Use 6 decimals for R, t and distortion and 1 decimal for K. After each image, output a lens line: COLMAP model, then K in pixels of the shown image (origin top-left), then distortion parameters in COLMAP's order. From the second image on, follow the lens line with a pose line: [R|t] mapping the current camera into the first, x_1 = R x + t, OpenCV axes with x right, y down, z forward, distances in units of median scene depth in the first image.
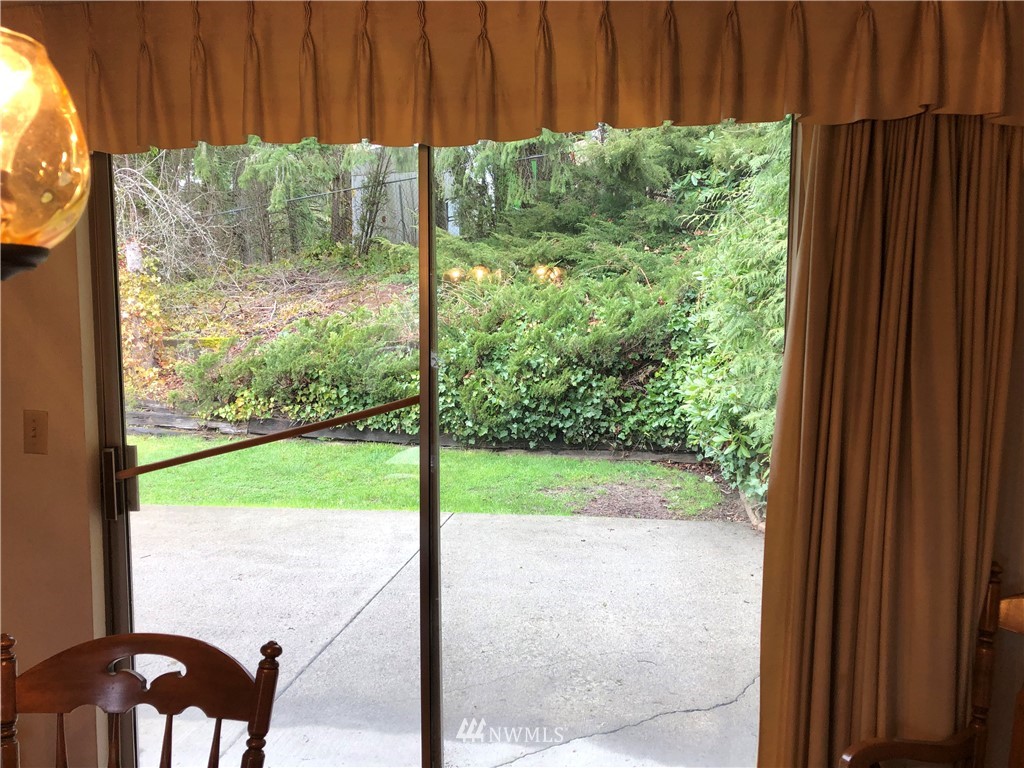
lens RADIAL K [[826.2, 0, 512.0], [0, 826.2, 384.0], [0, 0, 1]] dist [0.007004, -0.015470]
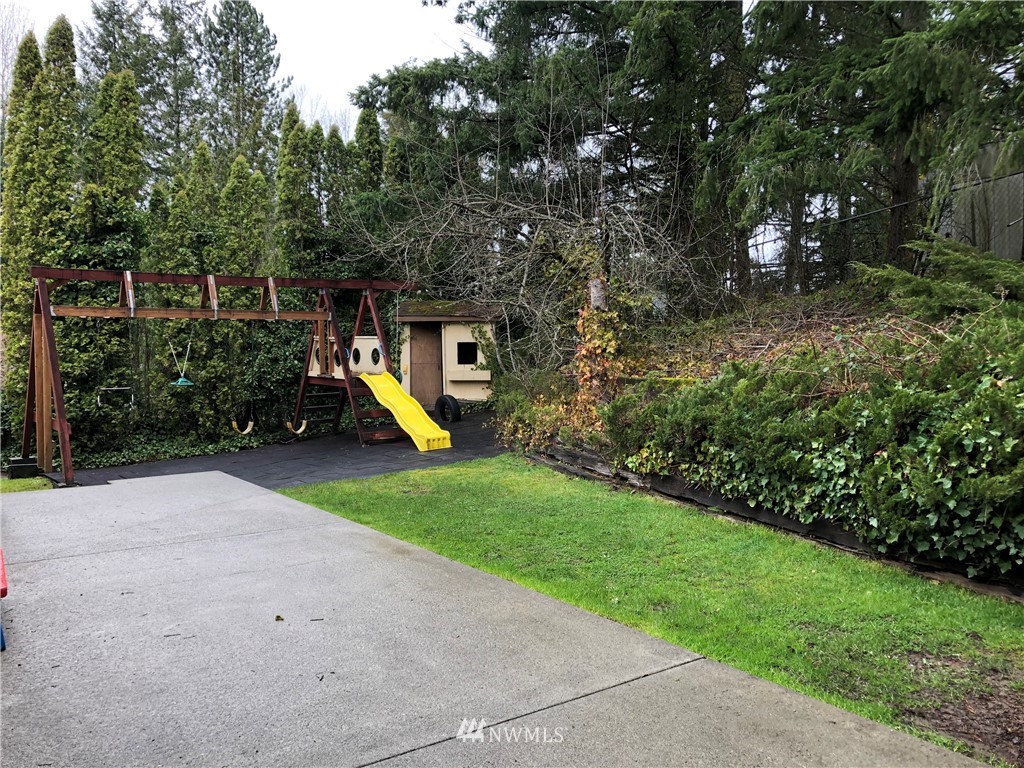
lens RADIAL K [[826.2, 0, 512.0], [0, 826.2, 384.0], [0, 0, 1]] dist [0.007004, -0.015470]
pose [[0.707821, 0.052119, -0.704466, 0.213202], [-0.084332, 0.996377, -0.011019, -0.033442], [0.701339, 0.067209, 0.709652, 0.298631]]
